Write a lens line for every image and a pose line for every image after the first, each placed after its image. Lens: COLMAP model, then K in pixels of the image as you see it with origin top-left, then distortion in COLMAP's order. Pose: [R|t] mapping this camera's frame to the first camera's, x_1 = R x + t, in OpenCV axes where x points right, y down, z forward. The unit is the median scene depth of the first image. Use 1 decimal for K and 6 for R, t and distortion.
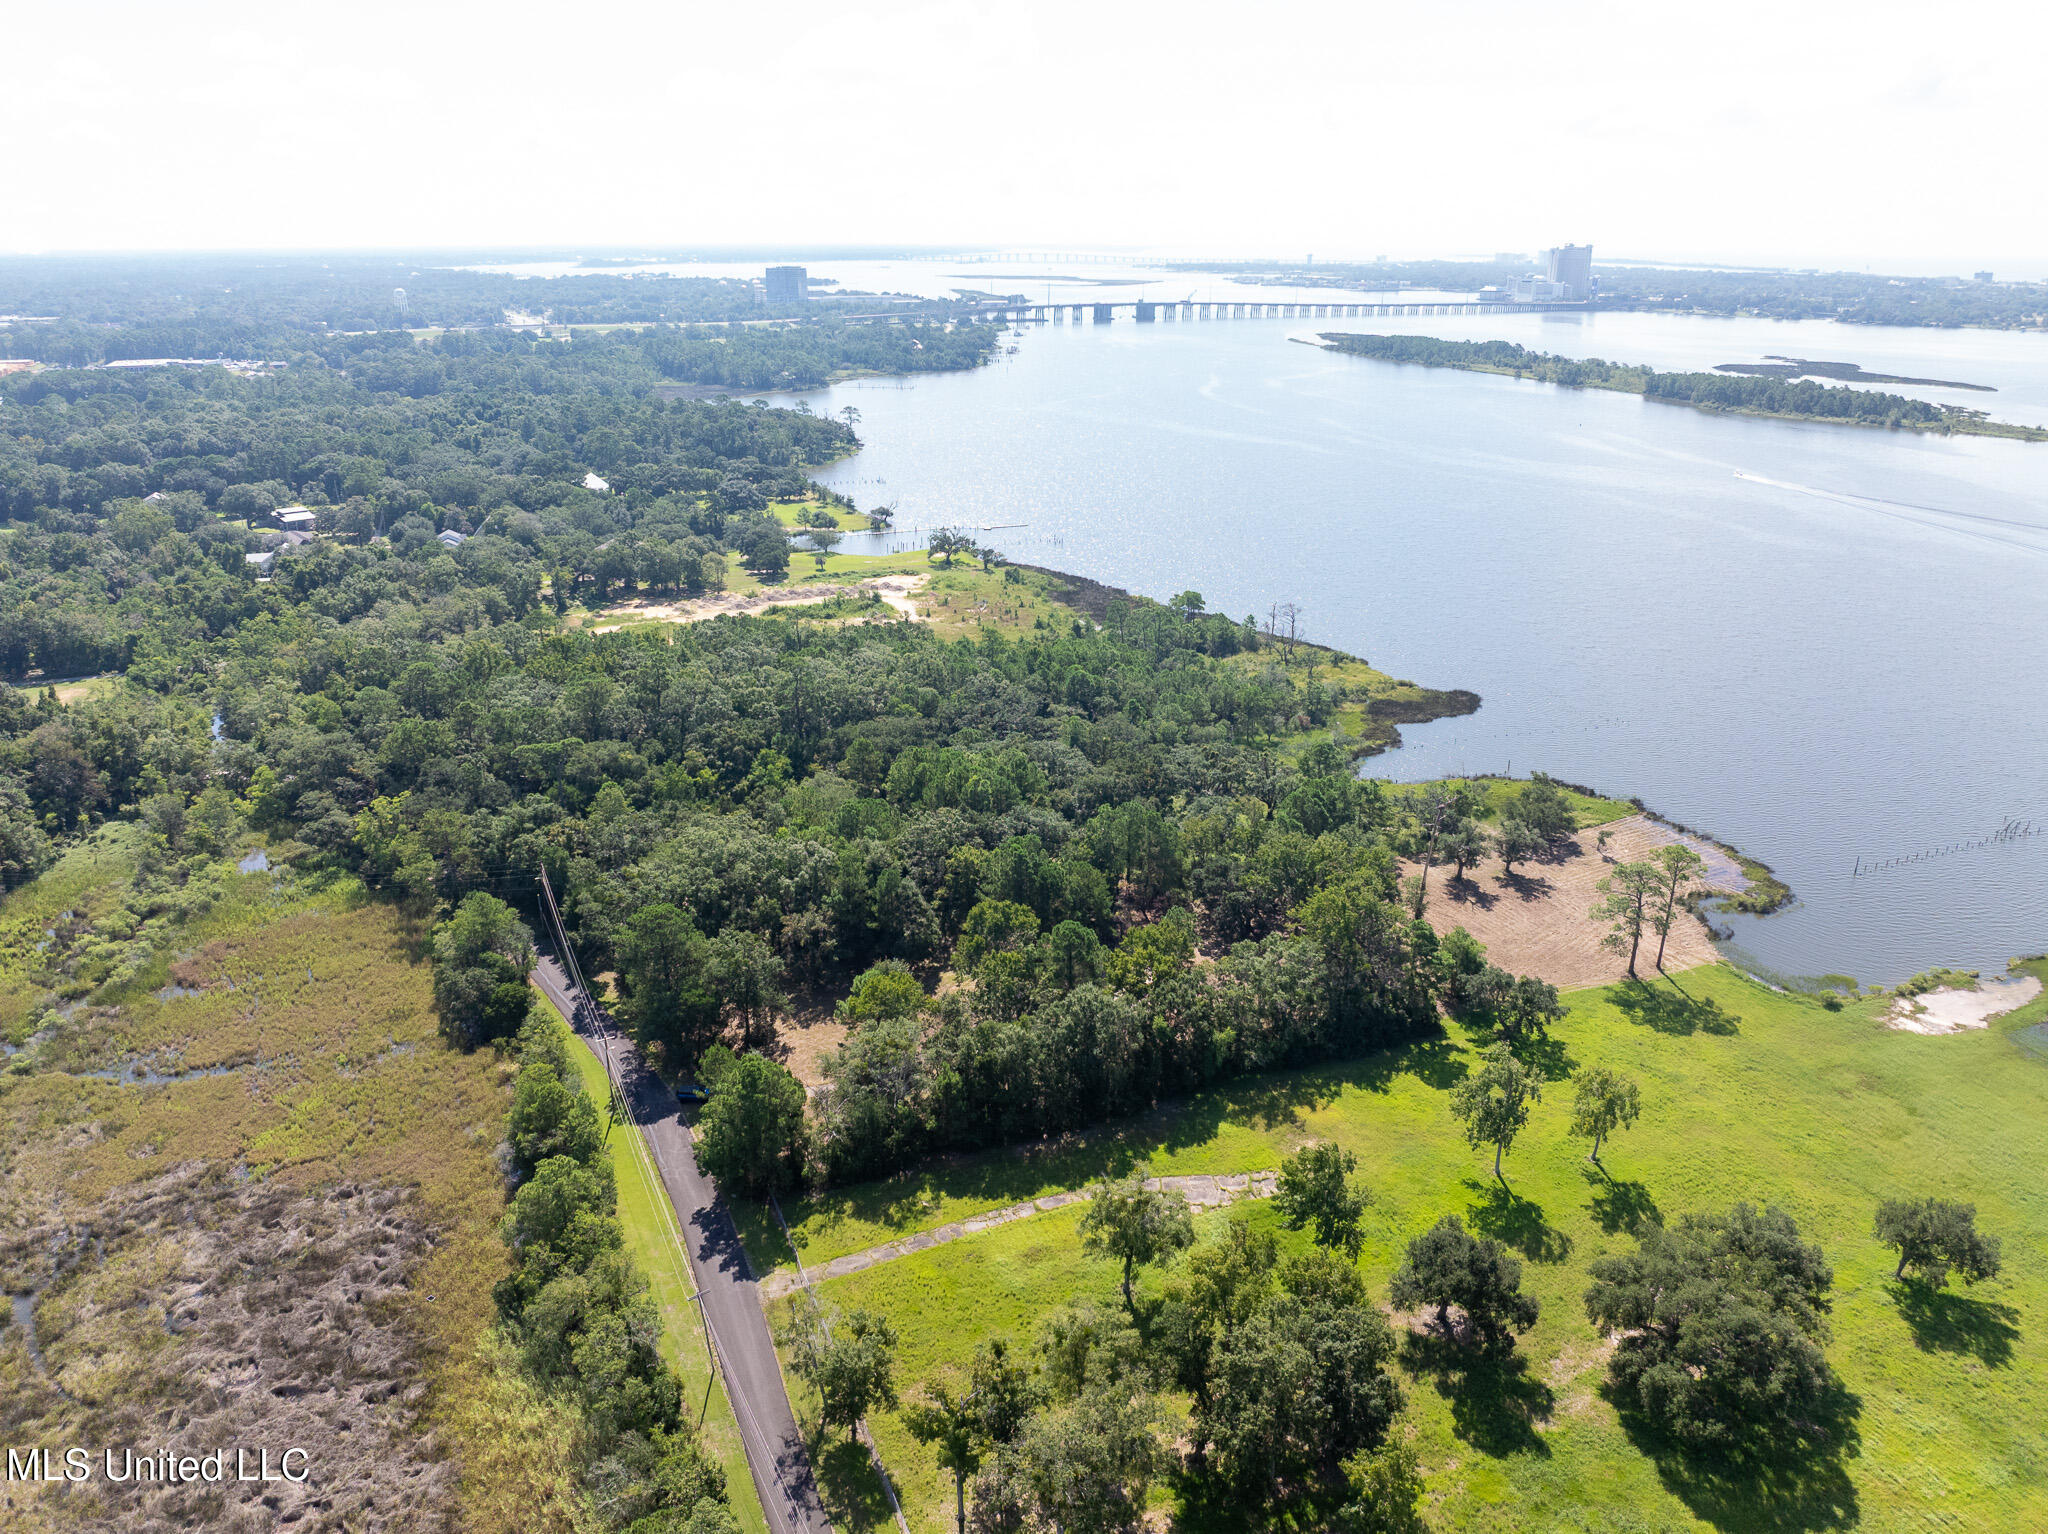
lens RADIAL K [[1436.0, 0, 1024.0], [0, 1436.0, 767.0], [0, 0, 1]] dist [-0.039068, 0.003864]
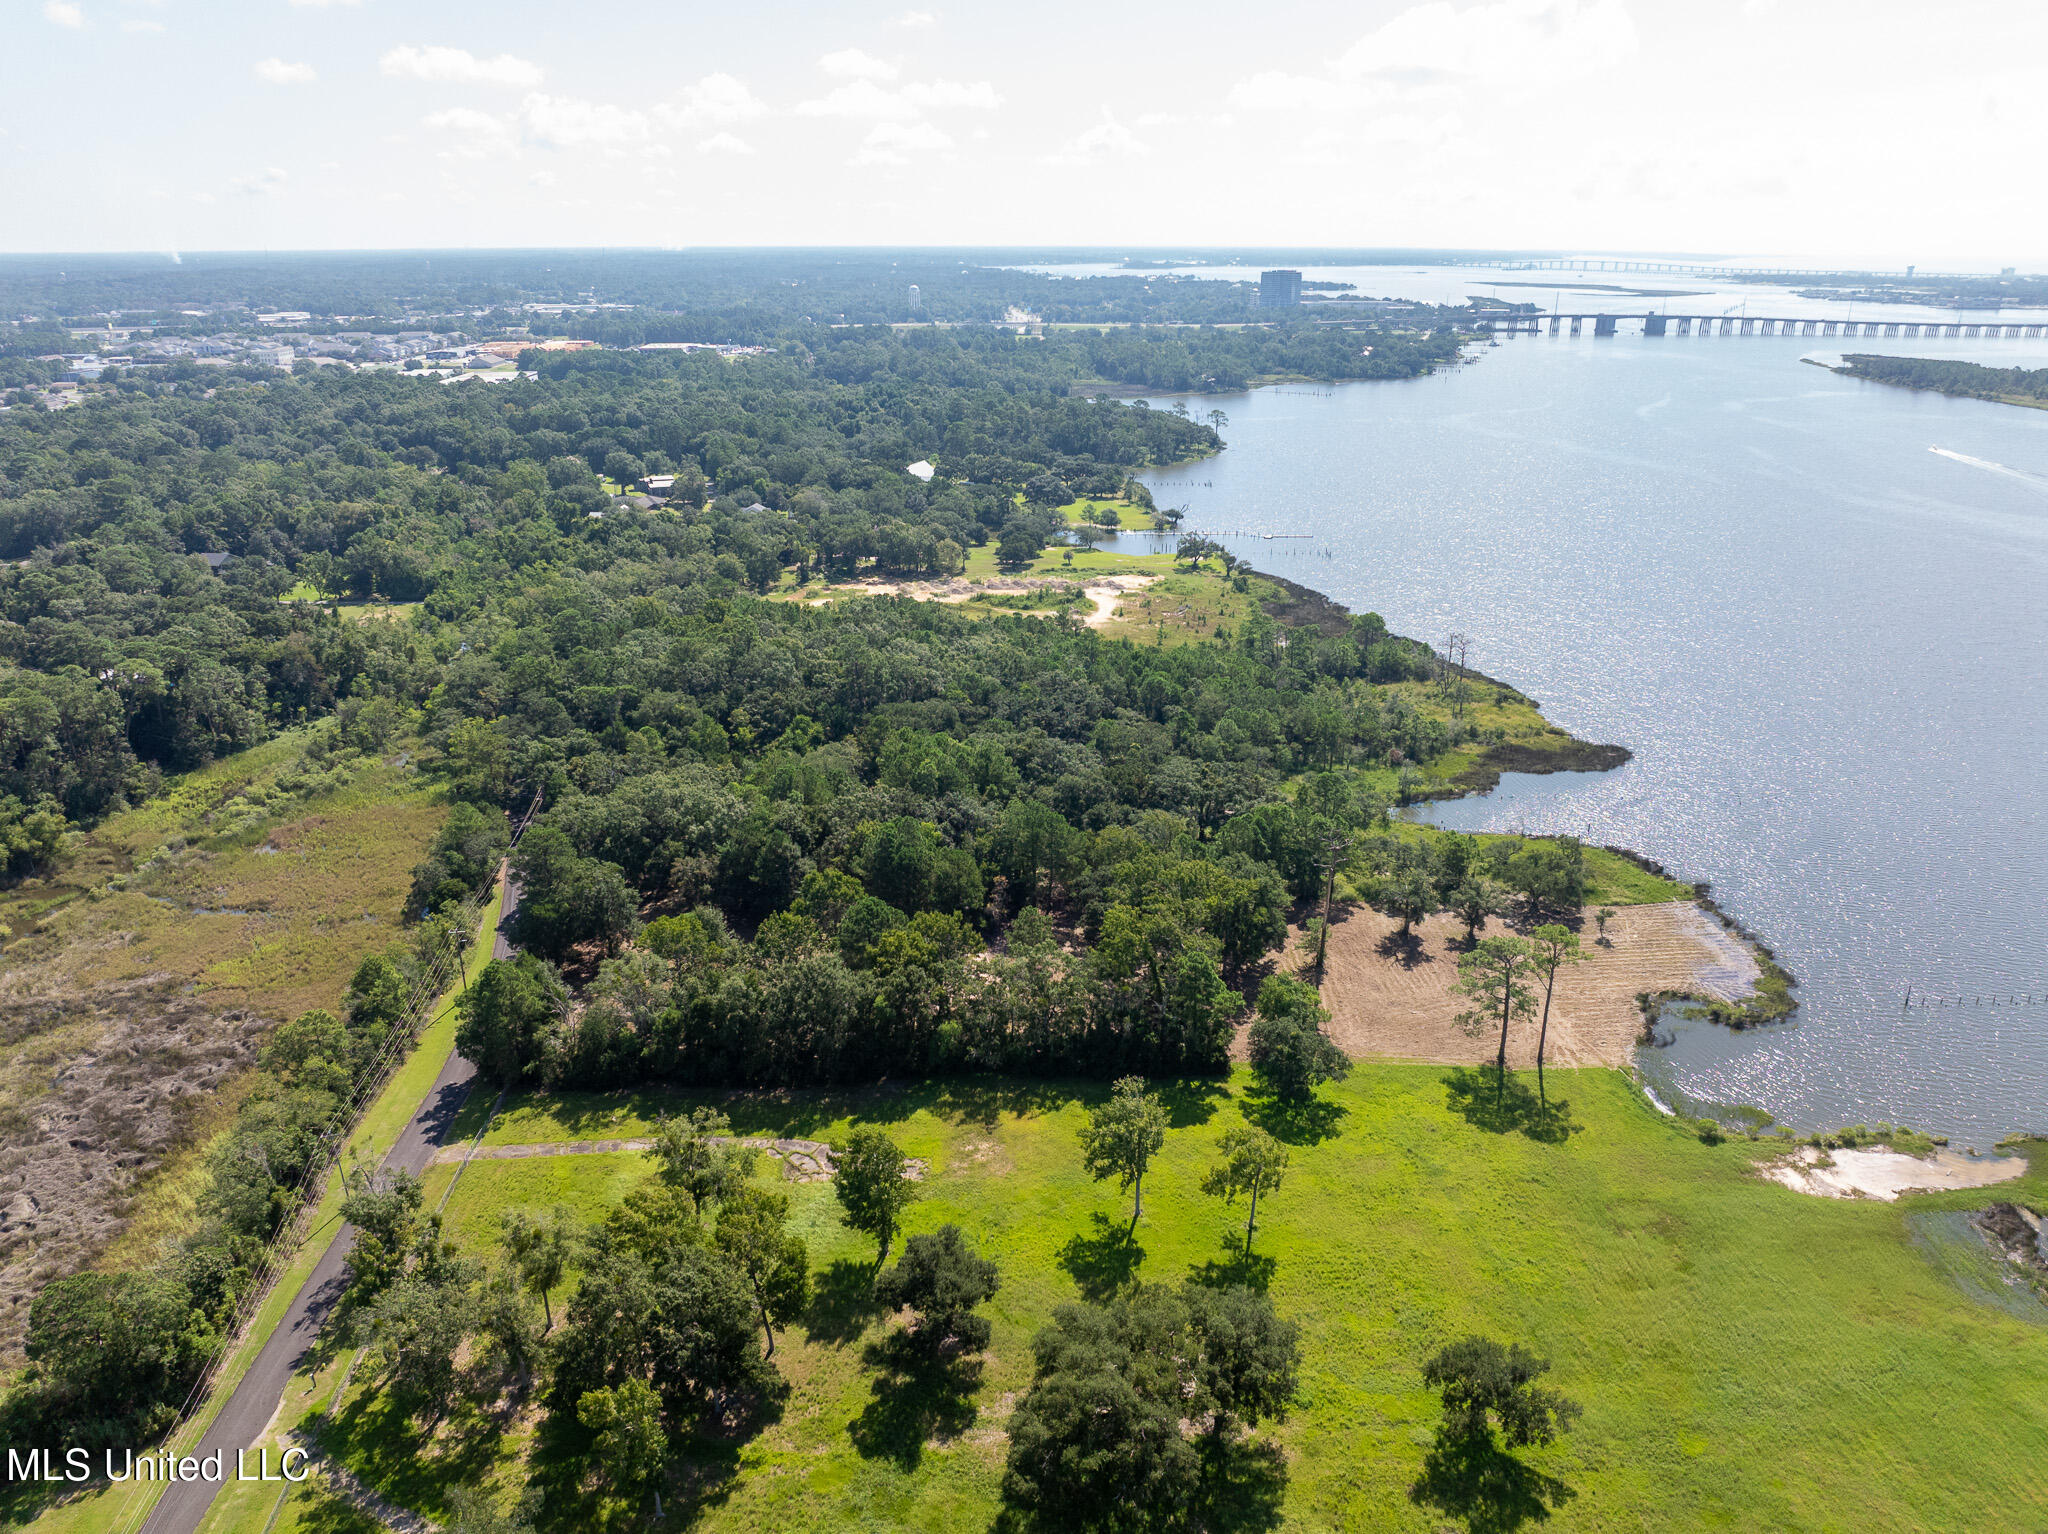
lens RADIAL K [[1436.0, 0, 1024.0], [0, 1436.0, 767.0], [0, 0, 1]] dist [-0.039068, 0.003864]
pose [[0.933811, 0.122230, -0.336239, 0.279752], [-0.123022, 0.992221, 0.019034, -0.012162], [0.335950, 0.023591, 0.941584, 0.029956]]
